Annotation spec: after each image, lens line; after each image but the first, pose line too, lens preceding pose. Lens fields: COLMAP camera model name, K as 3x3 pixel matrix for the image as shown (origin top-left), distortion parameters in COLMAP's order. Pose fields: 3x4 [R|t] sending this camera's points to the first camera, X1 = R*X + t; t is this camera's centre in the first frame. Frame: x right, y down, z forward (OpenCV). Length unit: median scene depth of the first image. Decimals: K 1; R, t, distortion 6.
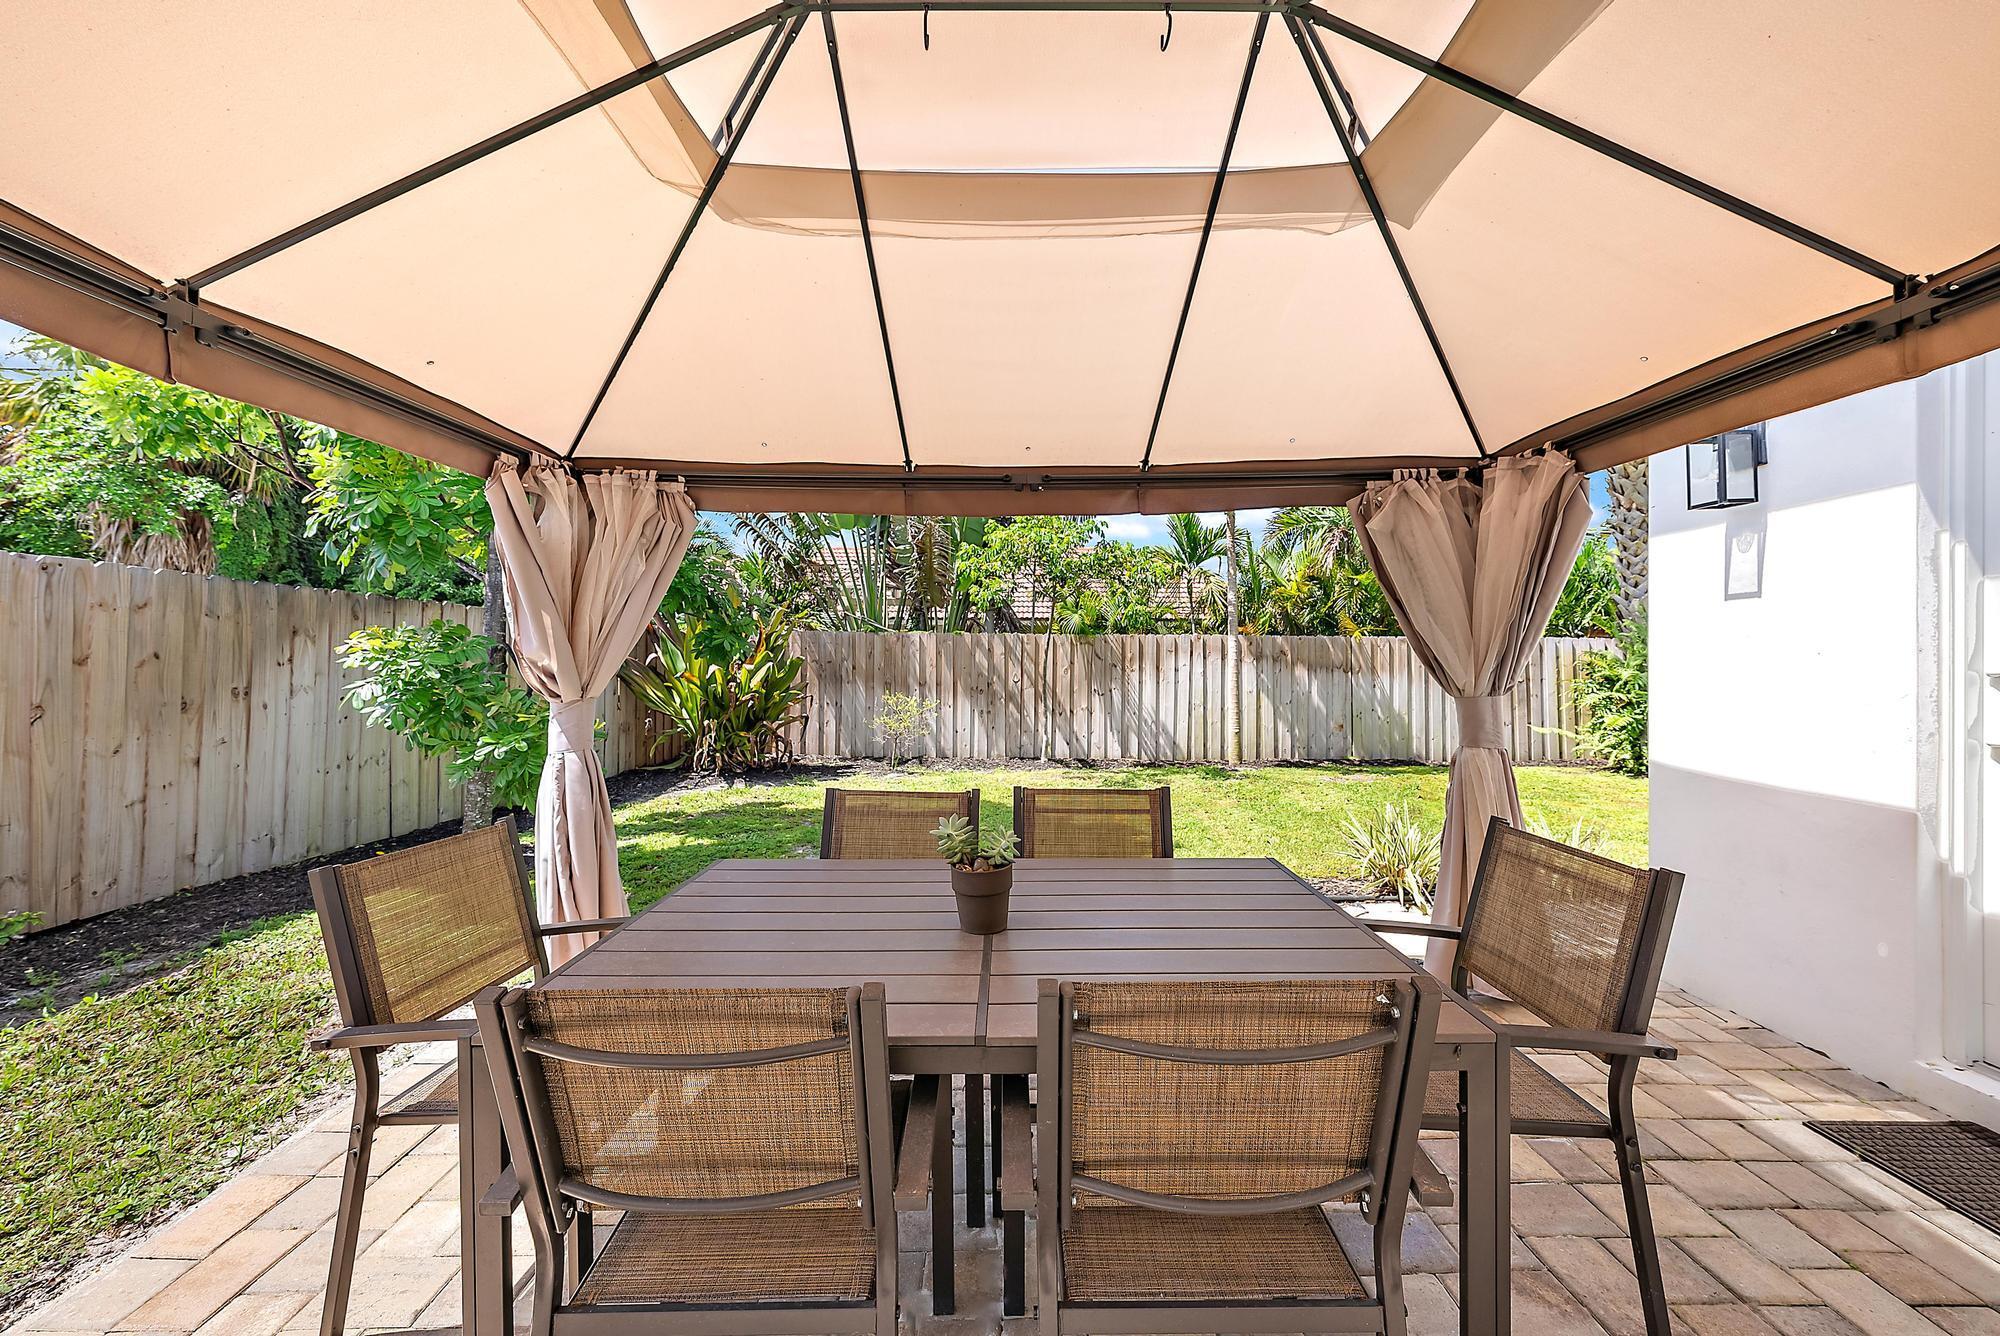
lens RADIAL K [[705.0, 0, 1000.9], [0, 705.0, 664.0], [0, 0, 1]] dist [0.001858, -0.000057]
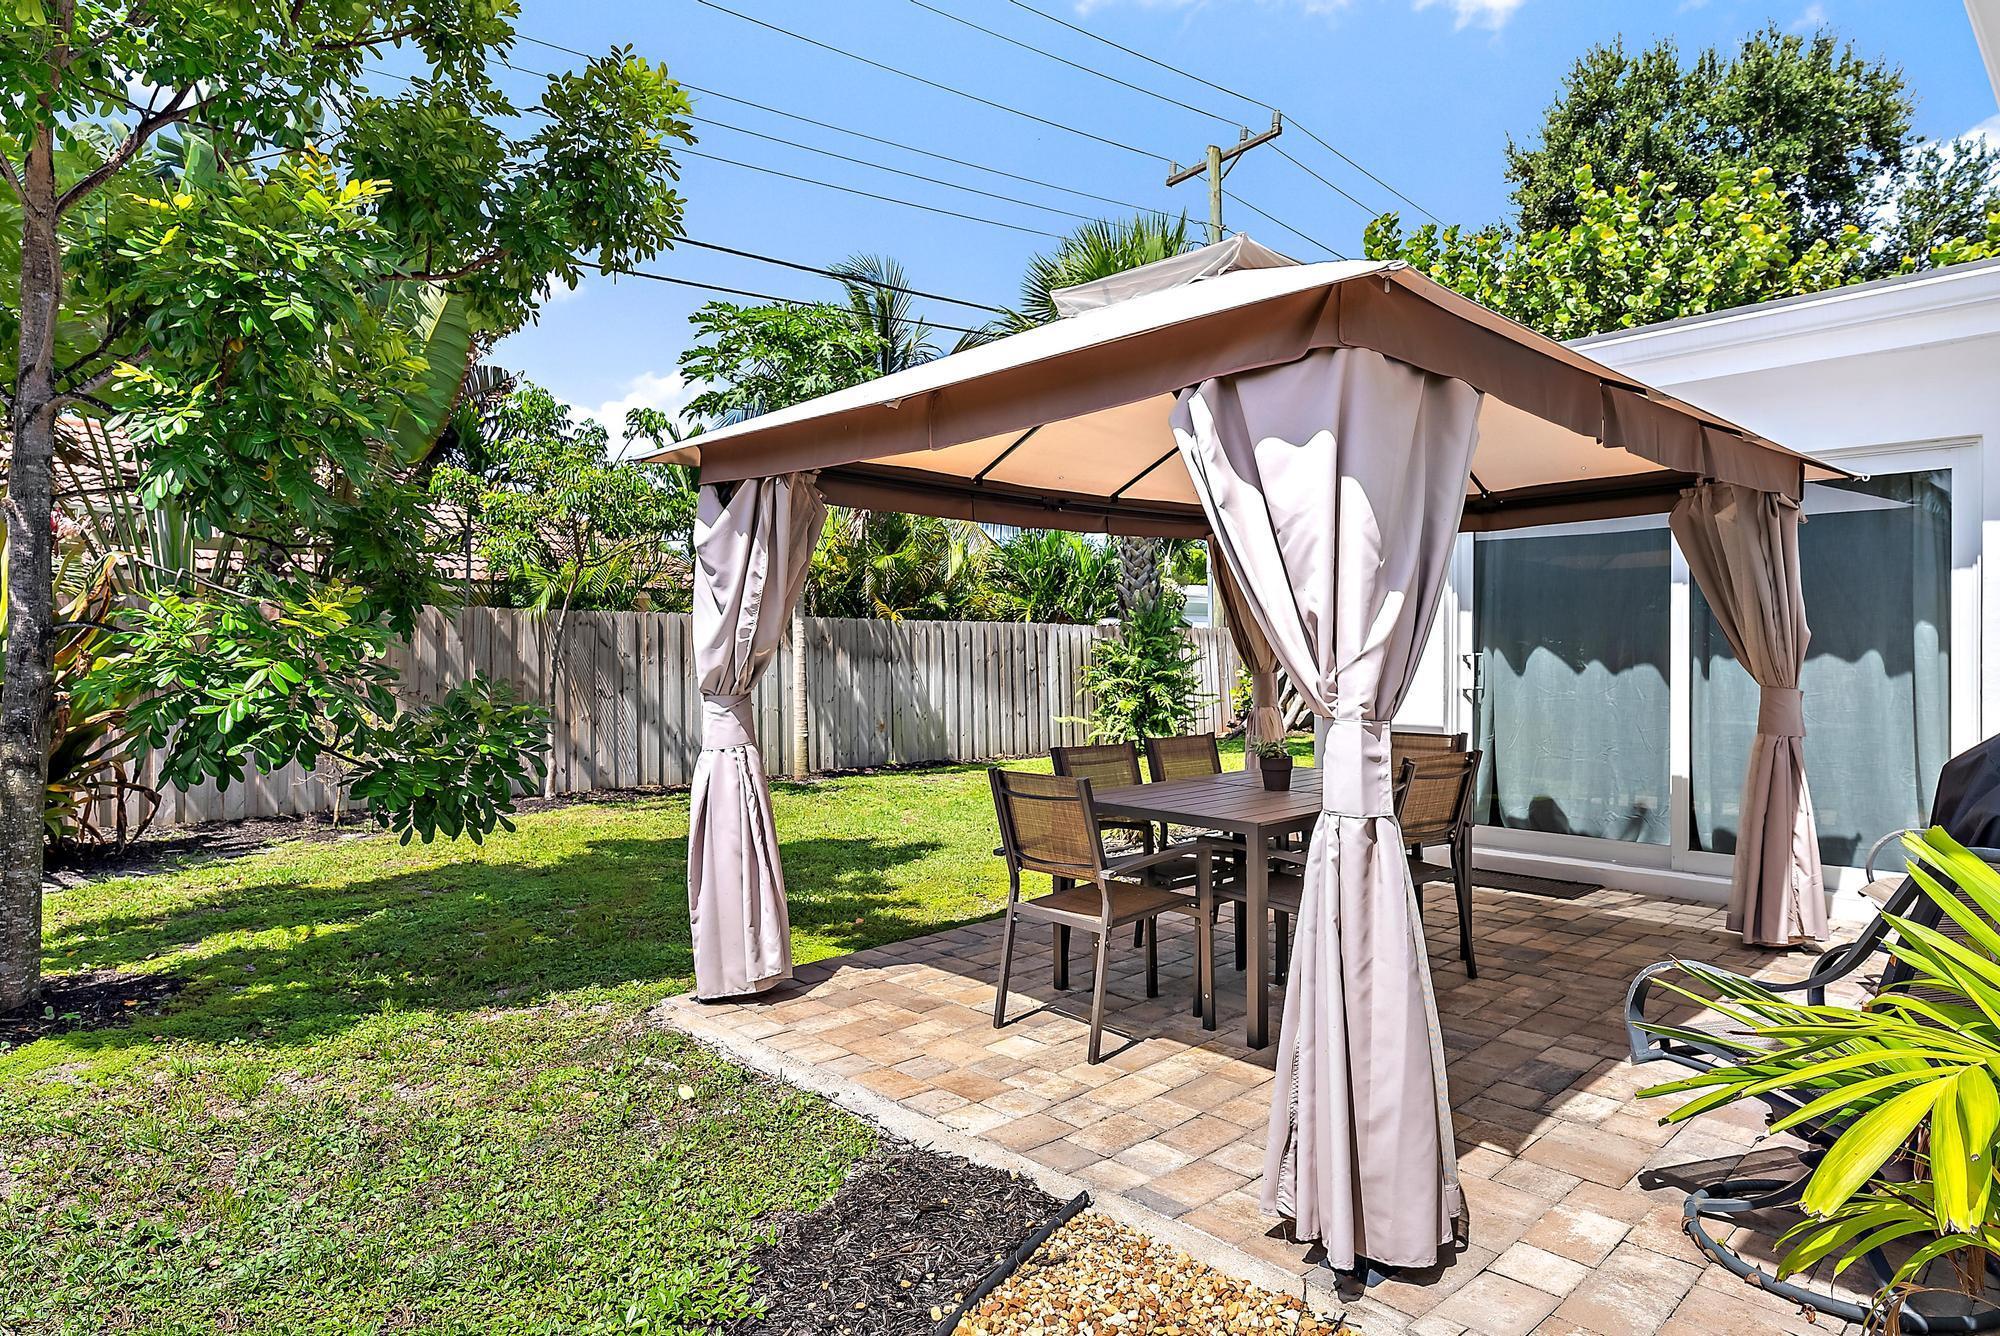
lens RADIAL K [[1157.3, 0, 983.1], [0, 1157.3, 661.3], [0, 0, 1]] dist [-0.005024, -0.001920]
pose [[0.734652, -0.008718, 0.678388, -0.378749], [0.003634, 0.999954, 0.008915, -0.001306], [-0.678434, -0.004084, 0.734650, -0.104844]]
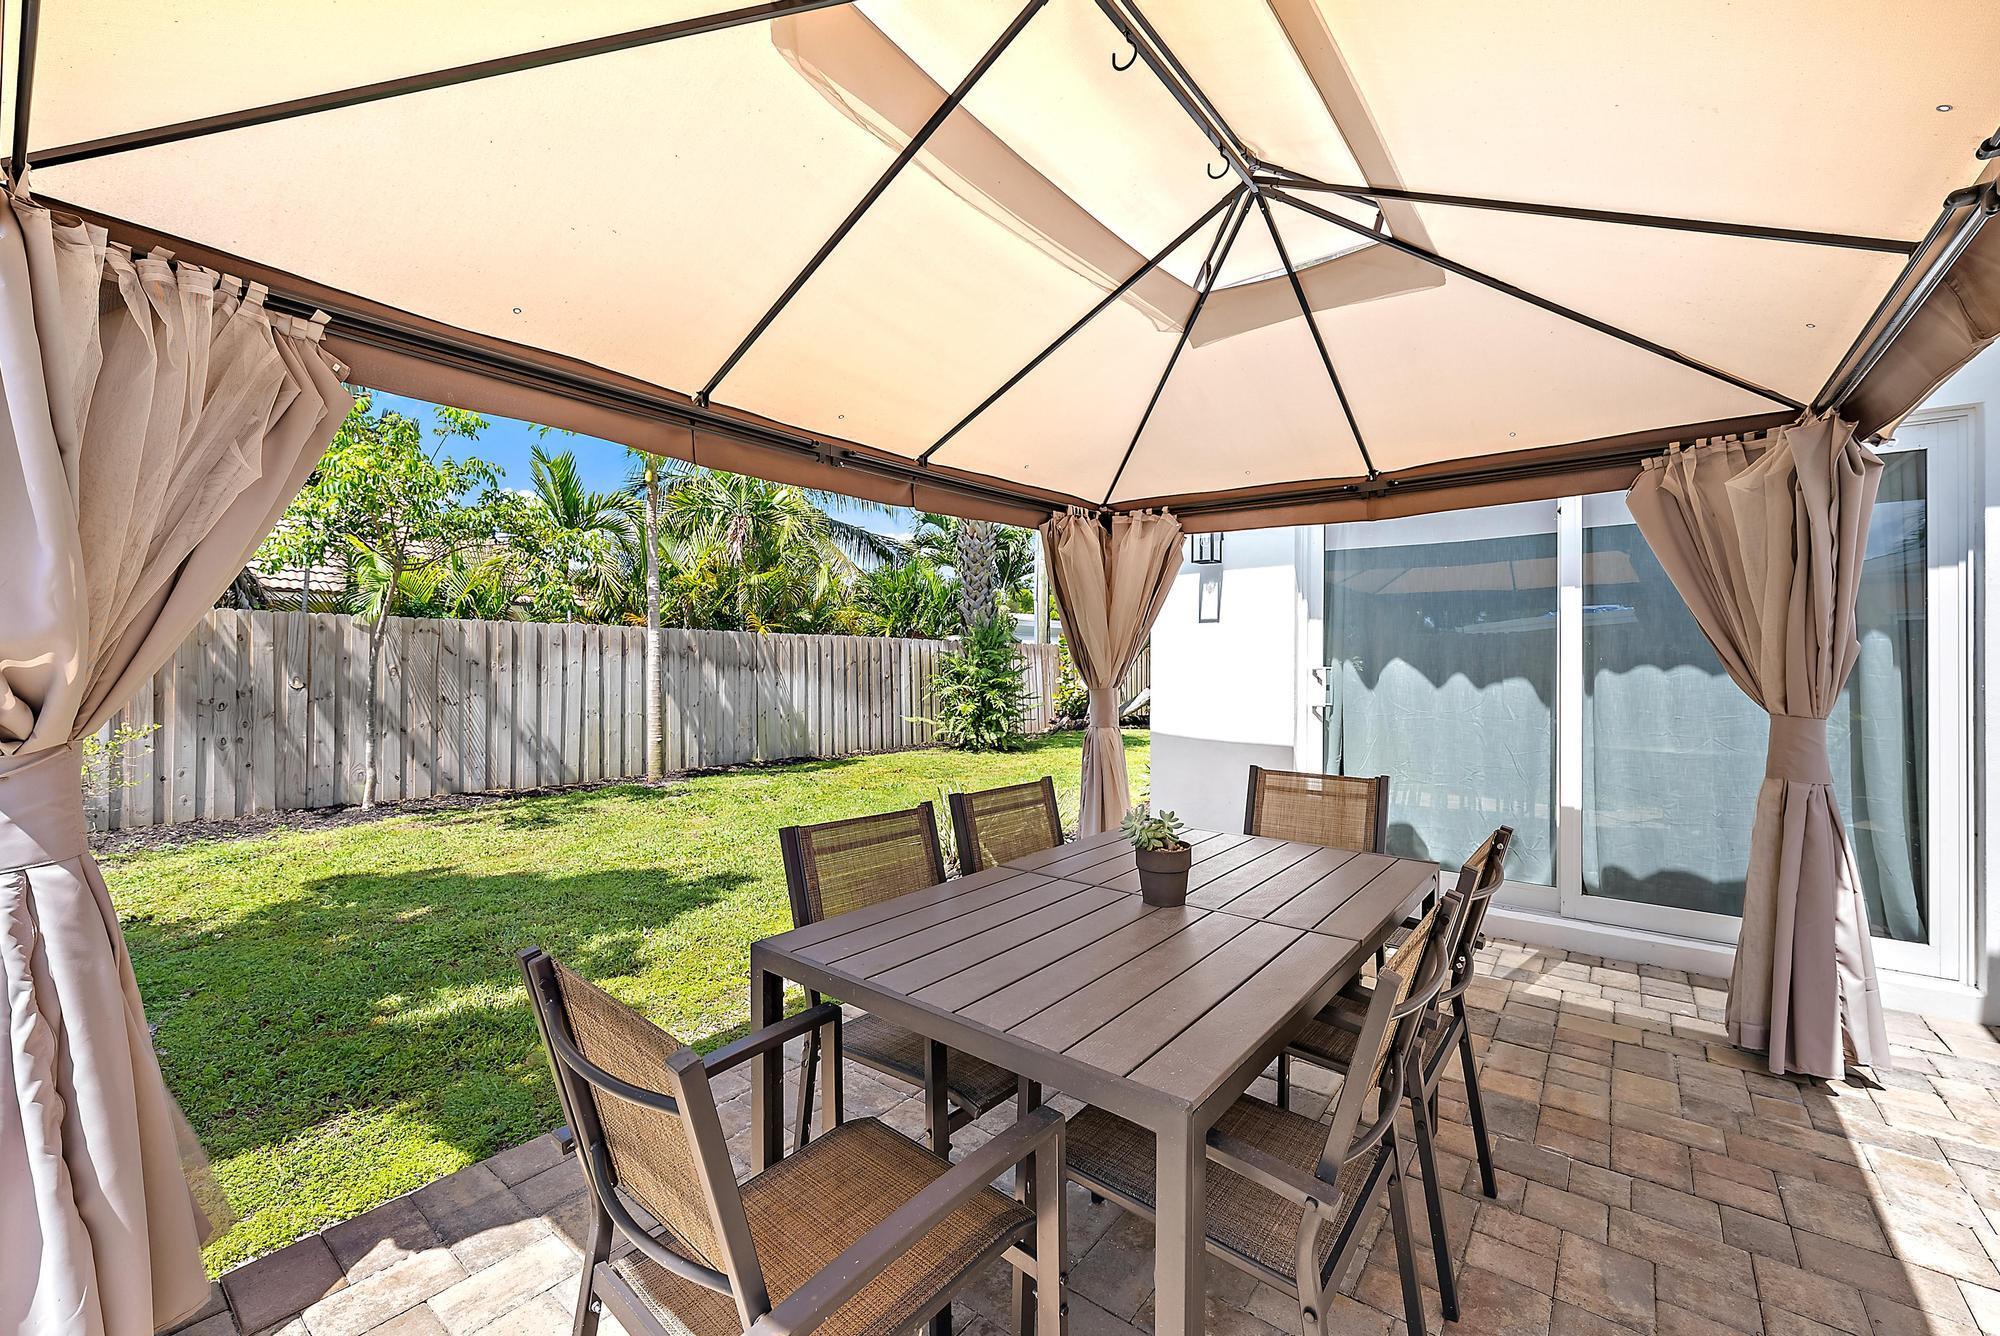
lens RADIAL K [[814.9, 0, 1004.4], [0, 814.9, 662.3], [0, 0, 1]] dist [-0.000448, -0.000293]
pose [[0.619240, 0.001173, 0.785201, -0.164433], [-0.002892, 0.999996, 0.000787, -0.000859], [-0.785196, -0.002758, 0.619241, 0.056432]]
